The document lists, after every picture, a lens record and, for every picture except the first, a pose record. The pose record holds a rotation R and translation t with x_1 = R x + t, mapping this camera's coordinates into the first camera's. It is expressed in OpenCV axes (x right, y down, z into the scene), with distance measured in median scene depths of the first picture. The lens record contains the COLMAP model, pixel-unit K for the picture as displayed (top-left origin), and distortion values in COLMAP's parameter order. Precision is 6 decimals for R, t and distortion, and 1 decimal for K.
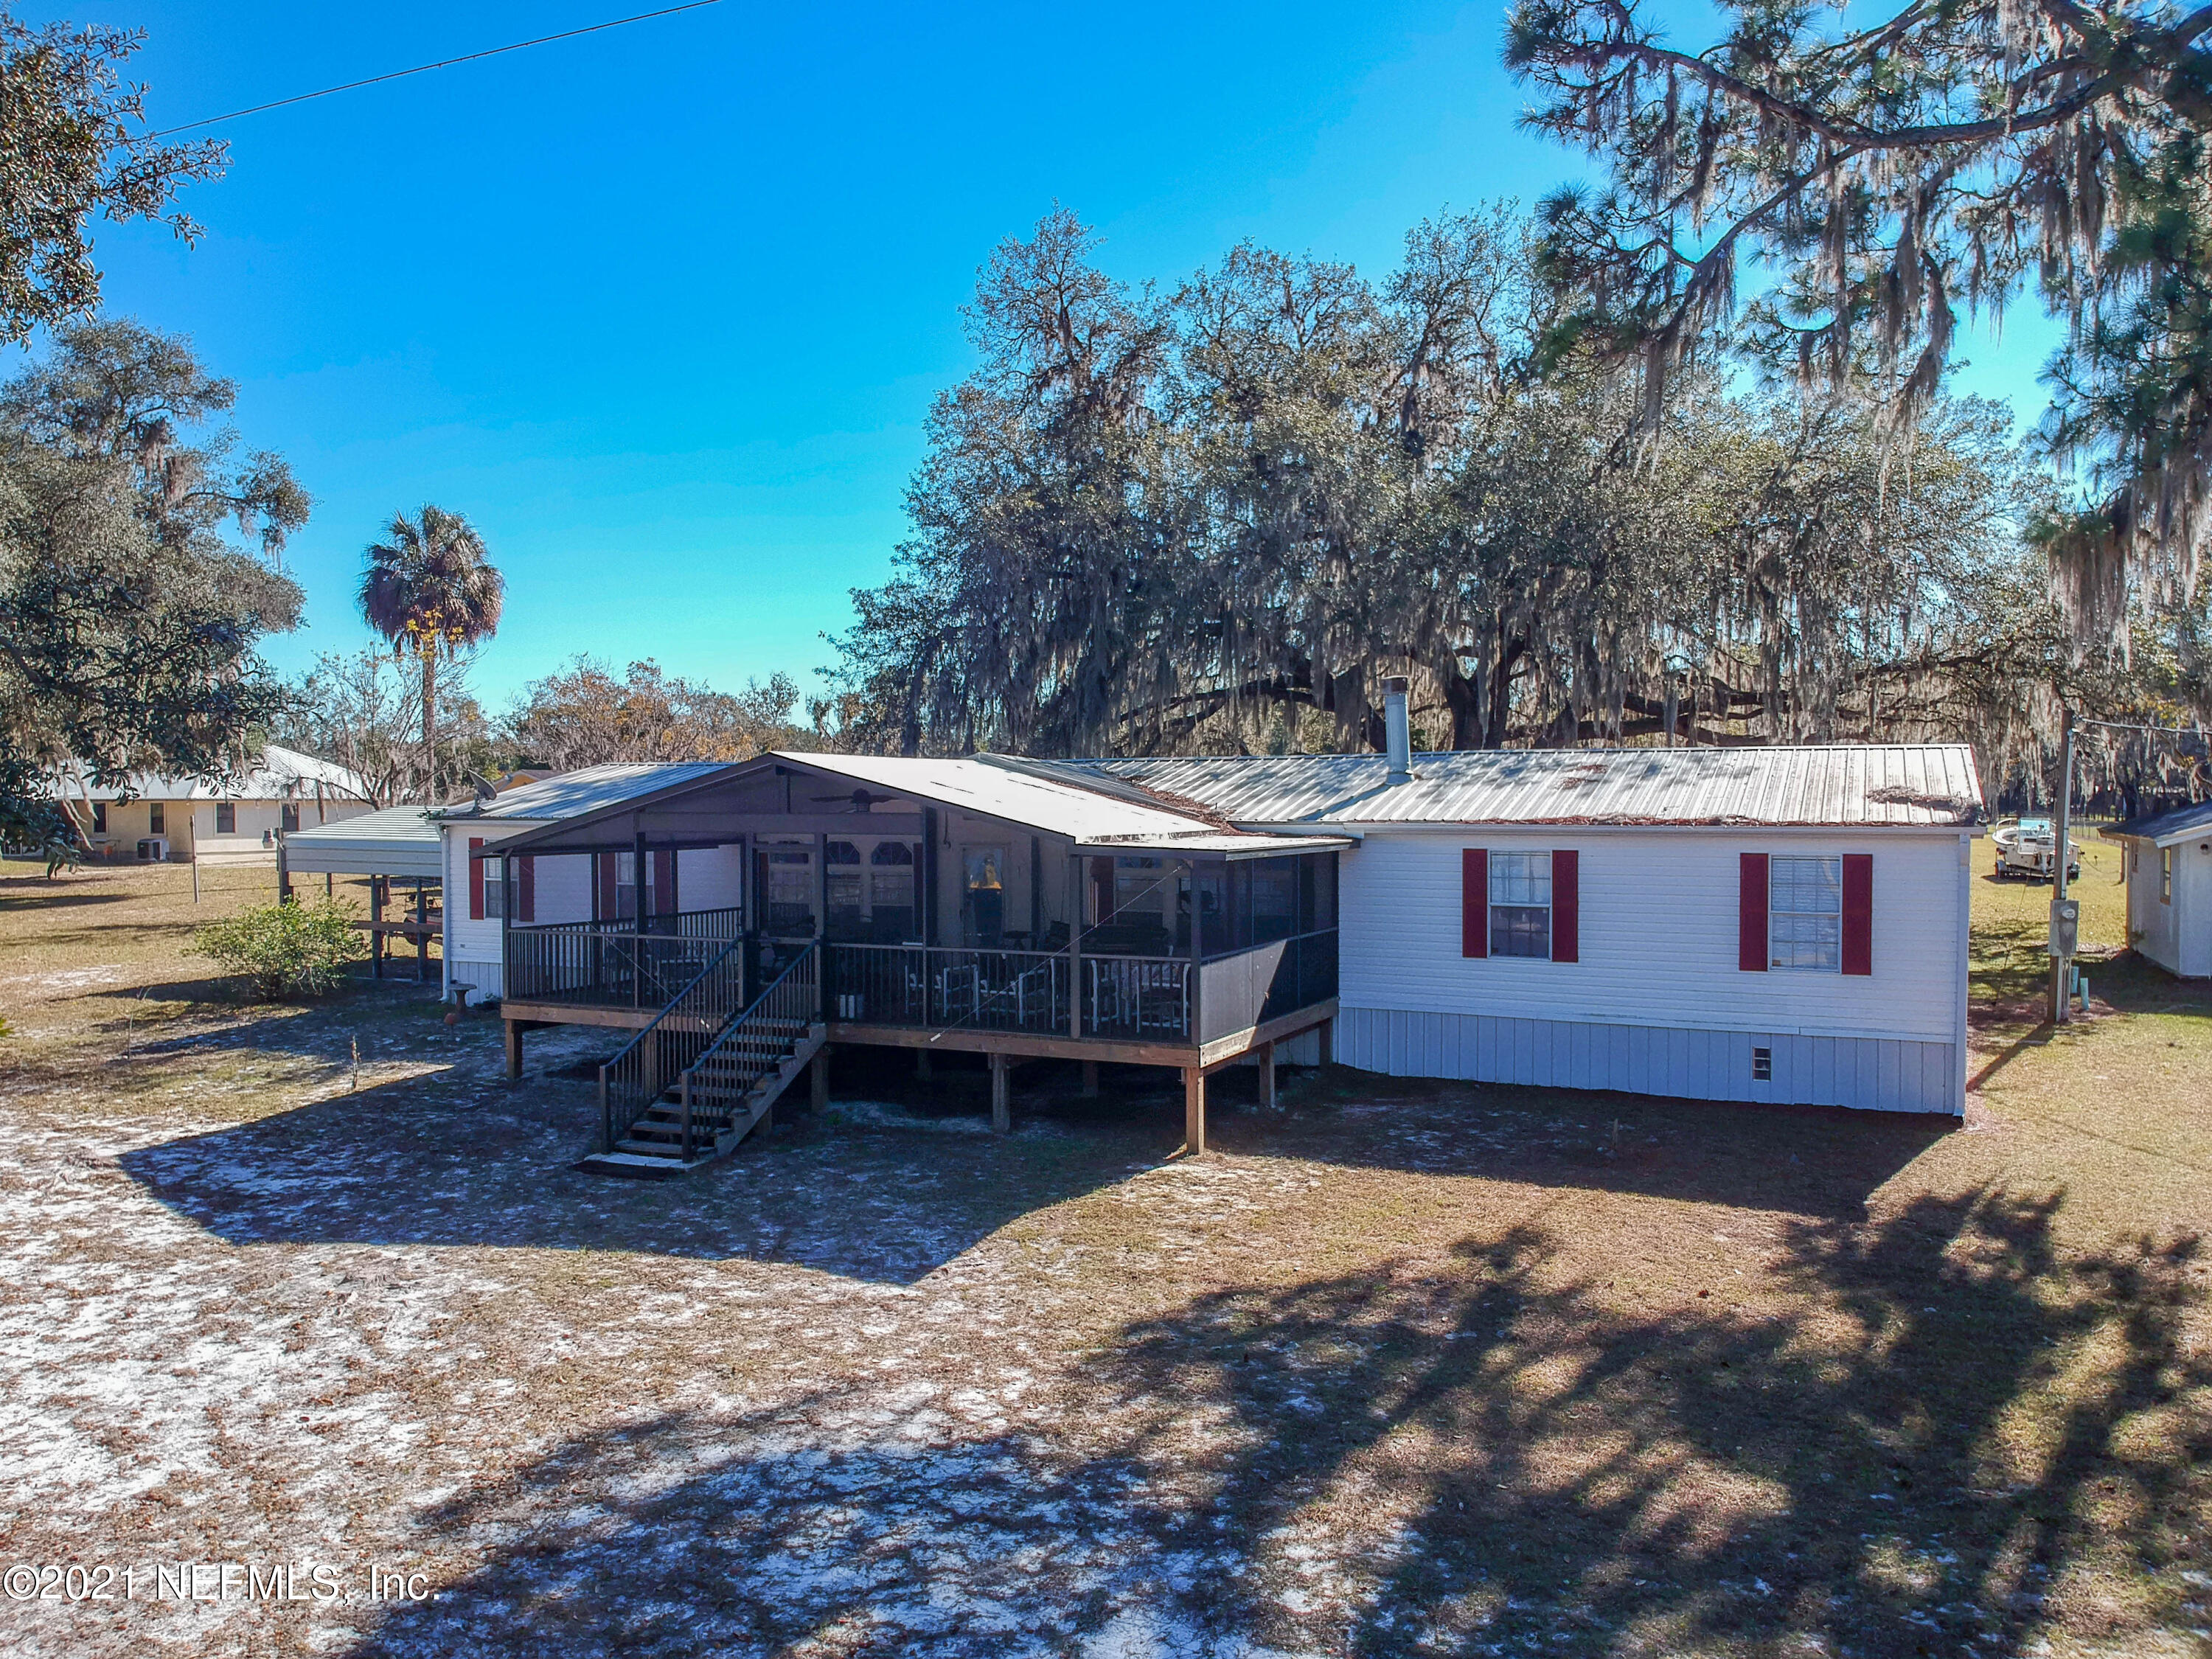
lens RADIAL K [[1691.4, 0, 1082.5], [0, 1691.4, 822.9], [0, 0, 1]] dist [0.055155, -0.132115]
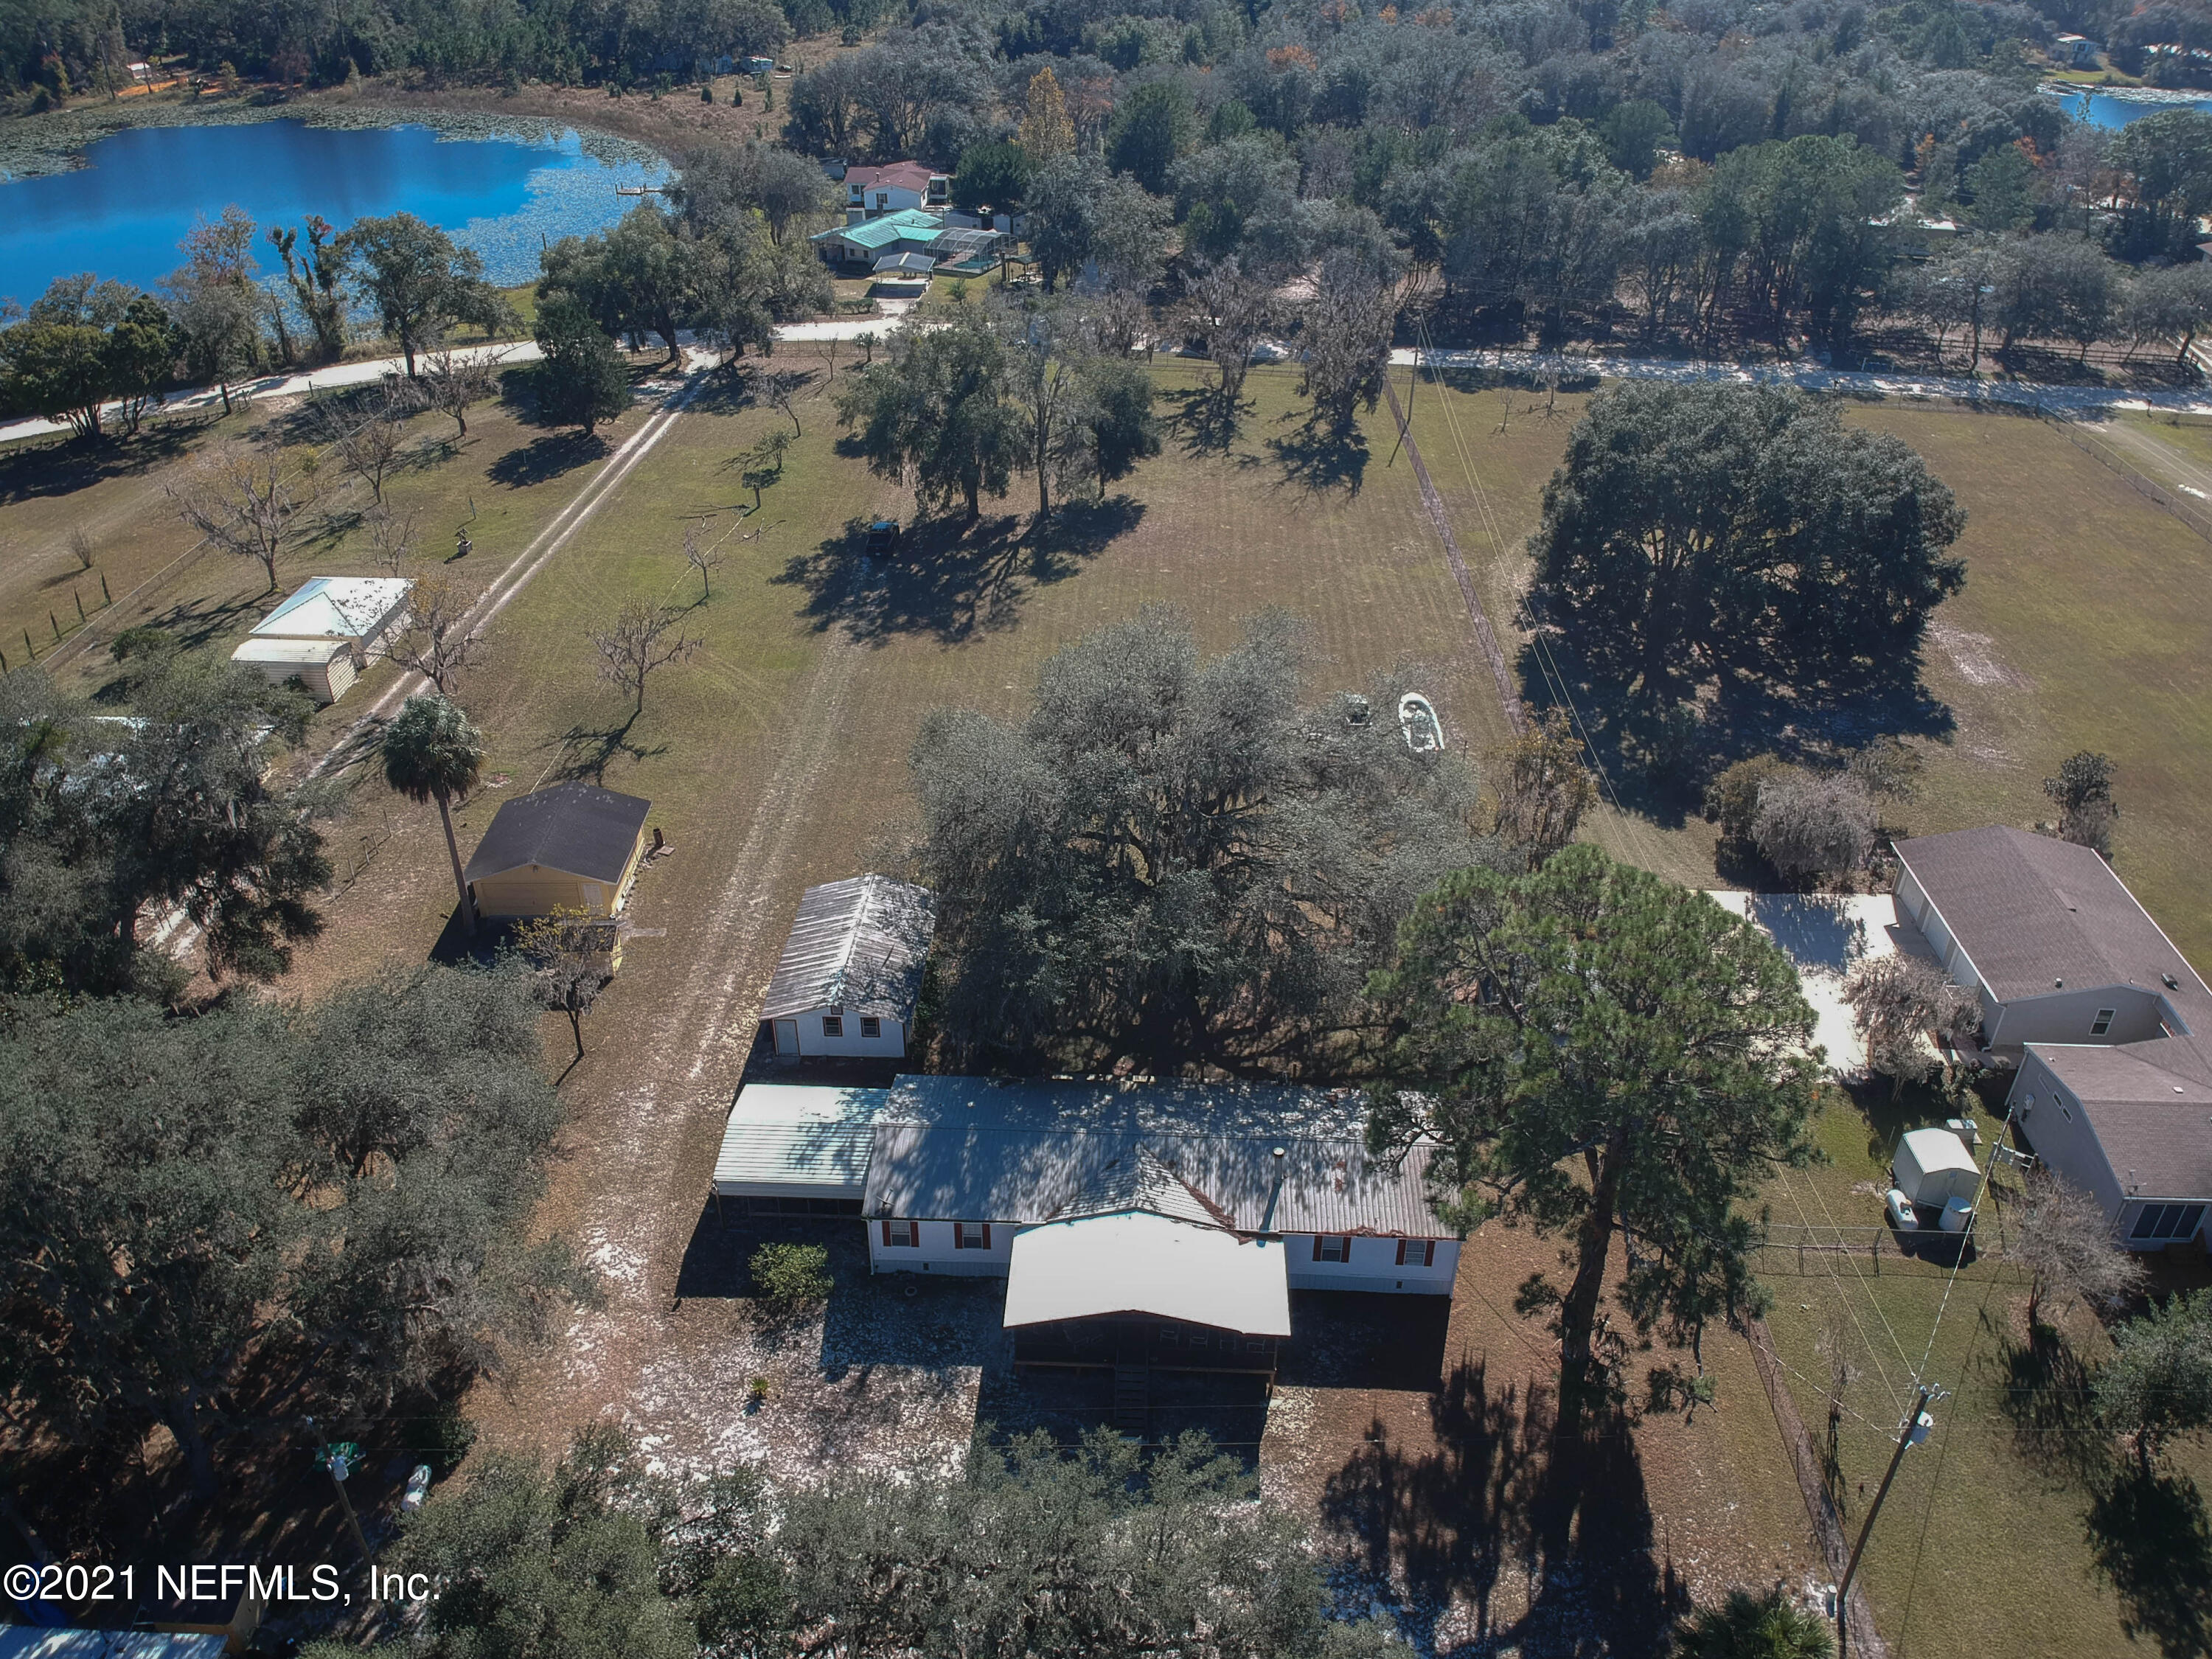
lens RADIAL K [[1691.4, 0, 1121.4], [0, 1691.4, 838.8], [0, 0, 1]] dist [0.055155, -0.132115]
pose [[0.914198, -0.212356, 0.345176, -1.307332], [0.012100, 0.865647, 0.500508, -2.793370], [-0.405087, -0.453387, 0.793943, -1.277150]]
